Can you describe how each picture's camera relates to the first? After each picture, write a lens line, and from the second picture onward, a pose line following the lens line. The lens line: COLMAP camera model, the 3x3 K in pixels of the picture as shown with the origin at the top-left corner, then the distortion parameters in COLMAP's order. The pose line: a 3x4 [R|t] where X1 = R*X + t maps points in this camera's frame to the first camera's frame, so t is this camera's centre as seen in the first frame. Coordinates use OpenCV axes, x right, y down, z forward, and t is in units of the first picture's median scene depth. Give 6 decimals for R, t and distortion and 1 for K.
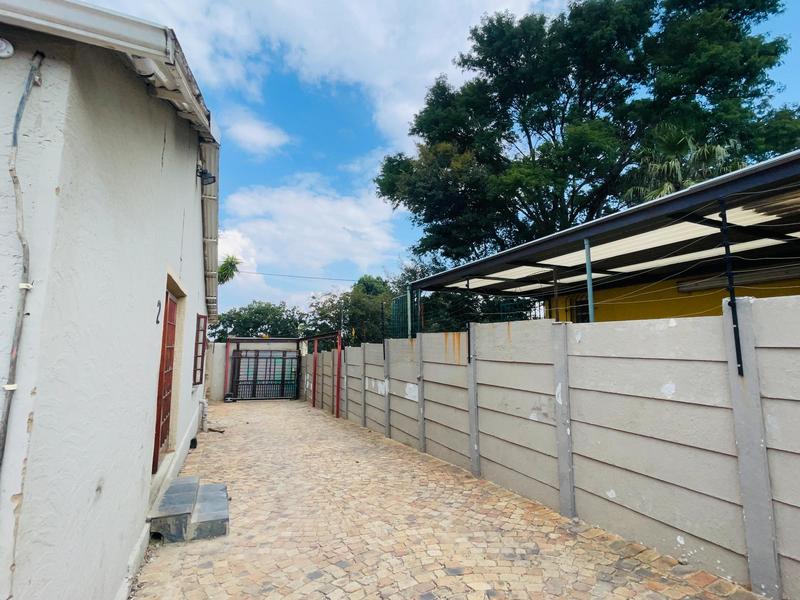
lens RADIAL K [[388.8, 0, 397.9], [0, 388.8, 300.9], [0, 0, 1]] dist [-0.006324, 0.003025]
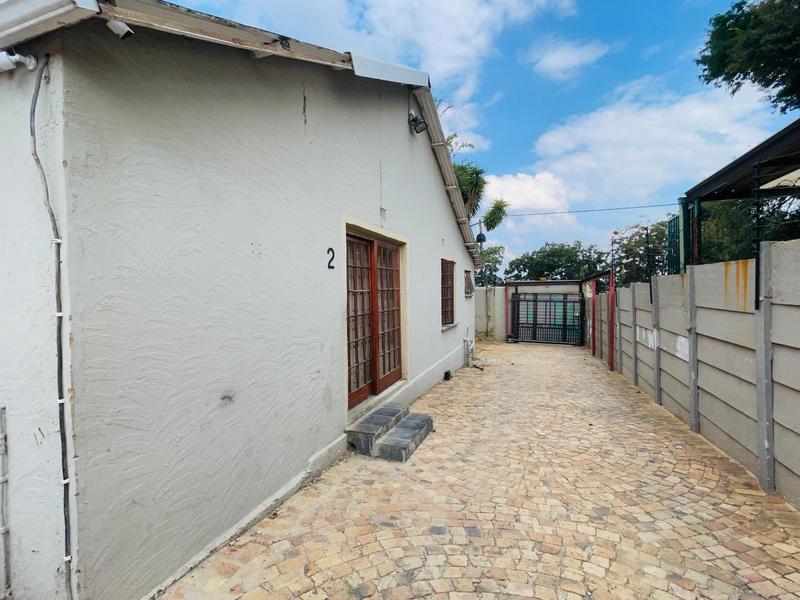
lens RADIAL K [[388.8, 0, 397.9], [0, 388.8, 300.9], [0, 0, 1]] dist [-0.006324, 0.003025]
pose [[0.728292, 0.005737, -0.685243, 0.171152], [0.092723, 0.989944, 0.106836, 0.027520], [0.678965, -0.141345, 0.720436, 0.168047]]
